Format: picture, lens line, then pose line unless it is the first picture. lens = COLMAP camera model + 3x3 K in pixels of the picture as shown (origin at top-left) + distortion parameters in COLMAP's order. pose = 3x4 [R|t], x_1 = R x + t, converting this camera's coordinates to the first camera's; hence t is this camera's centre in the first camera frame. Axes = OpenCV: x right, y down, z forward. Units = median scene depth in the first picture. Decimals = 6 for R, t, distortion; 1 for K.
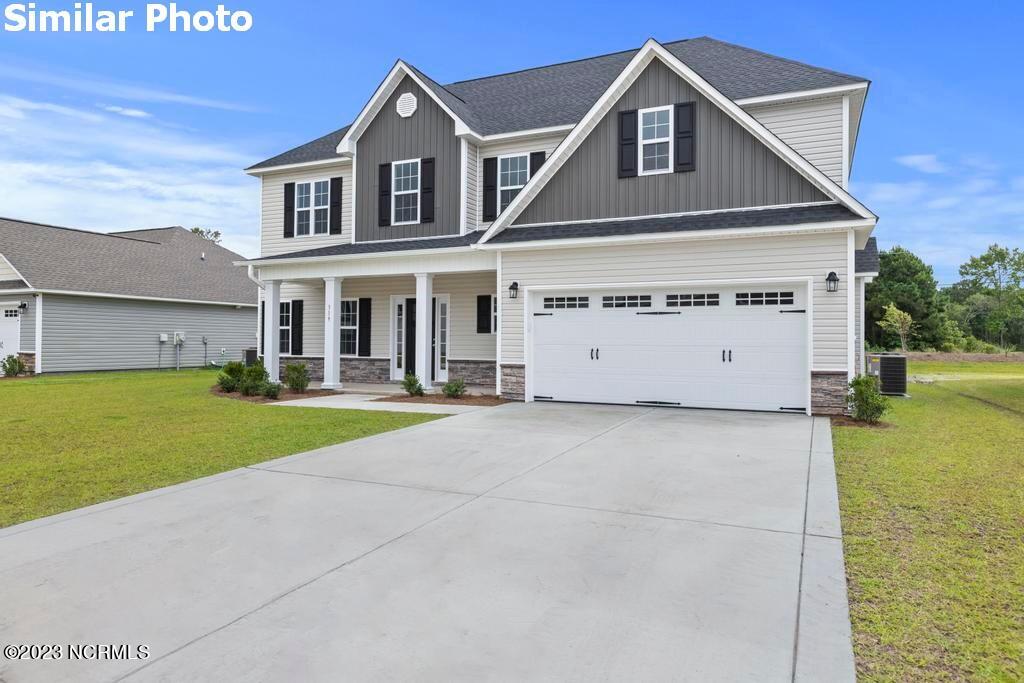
lens RADIAL K [[656.8, 0, 507.1], [0, 656.8, 331.3], [0, 0, 1]] dist [-0.003180, 0.000357]
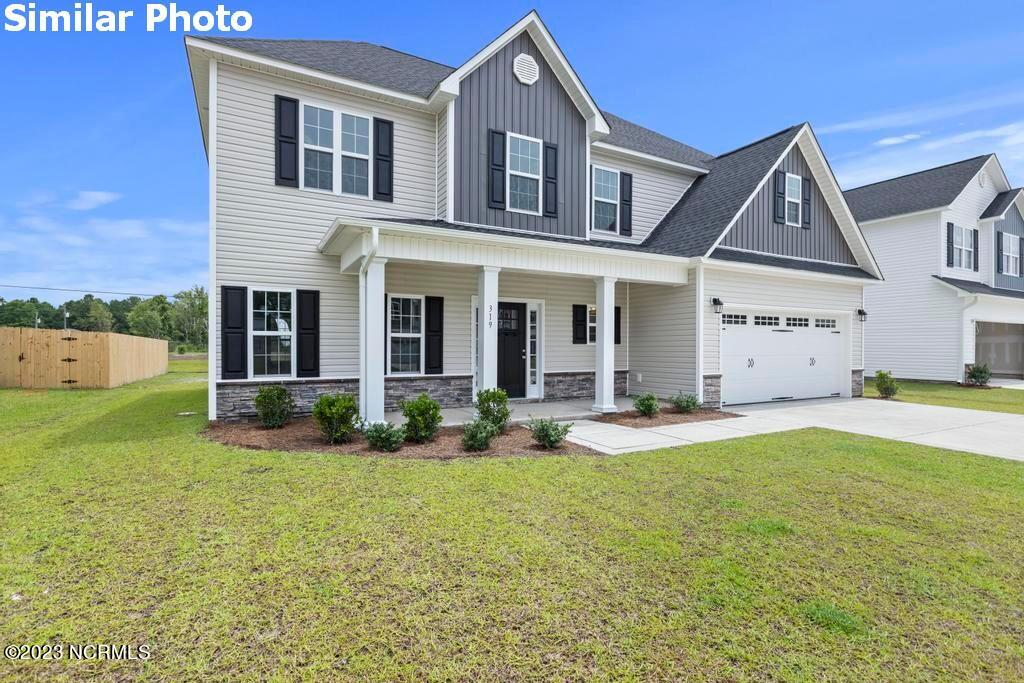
lens RADIAL K [[504.5, 0, 513.0], [0, 504.5, 348.5], [0, 0, 1]] dist [-0.000818, -0.000772]
pose [[0.583755, -0.009055, 0.811879, -0.689860], [-0.012591, 0.999717, 0.020203, -0.004310], [-0.811832, -0.022016, 0.583476, 0.639275]]
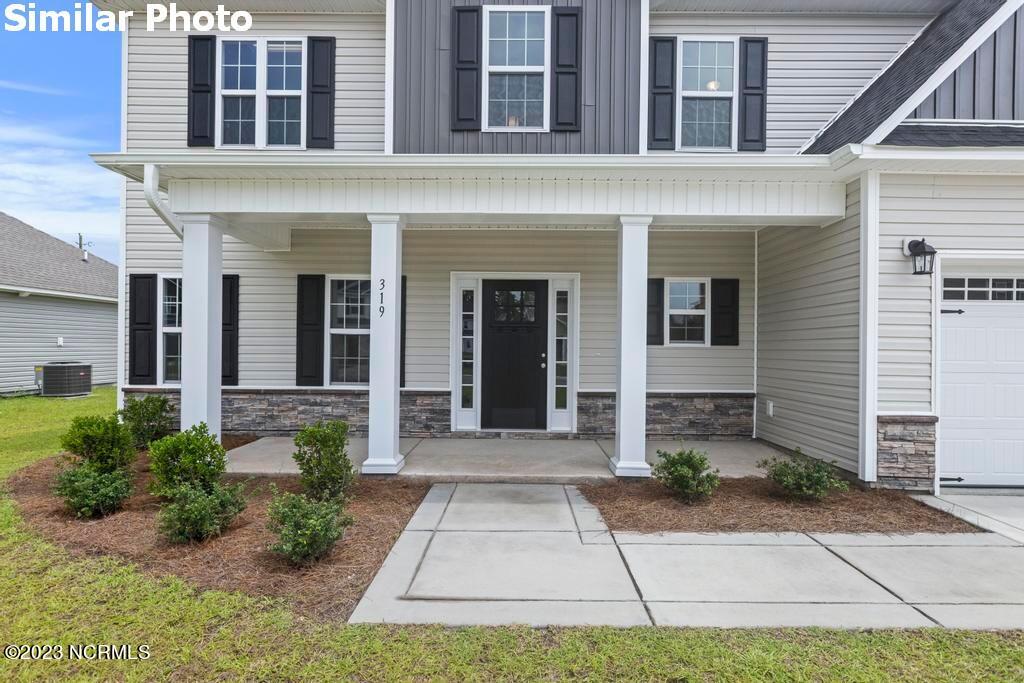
lens RADIAL K [[504.5, 0, 512.7], [0, 504.5, 348.1], [0, 0, 1]] dist [-0.000818, -0.000772]
pose [[0.907851, 0.000178, 0.419293, -0.324042], [-0.009862, 0.999732, 0.020929, -0.002520], [-0.419177, -0.023135, 0.907610, 0.645174]]
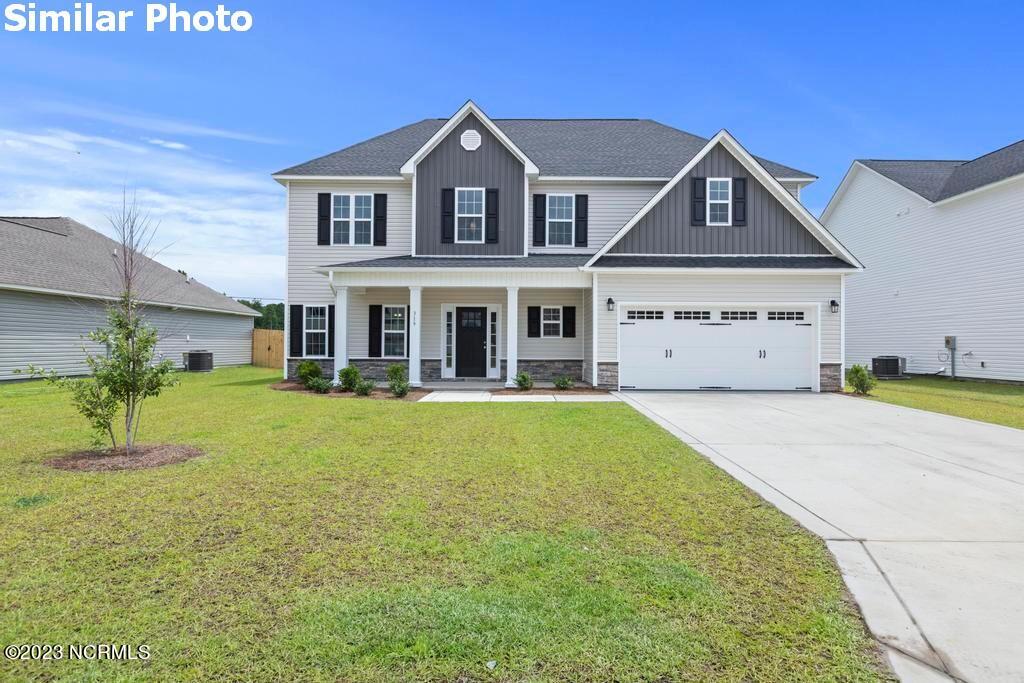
lens RADIAL K [[565.7, 0, 508.7], [0, 565.7, 340.2], [0, 0, 1]] dist [-0.005556, 0.000965]
pose [[0.908779, 0.001543, 0.417275, -0.512434], [-0.006141, 0.999934, 0.009678, -0.001832], [-0.417233, -0.011358, 0.908729, 0.062081]]
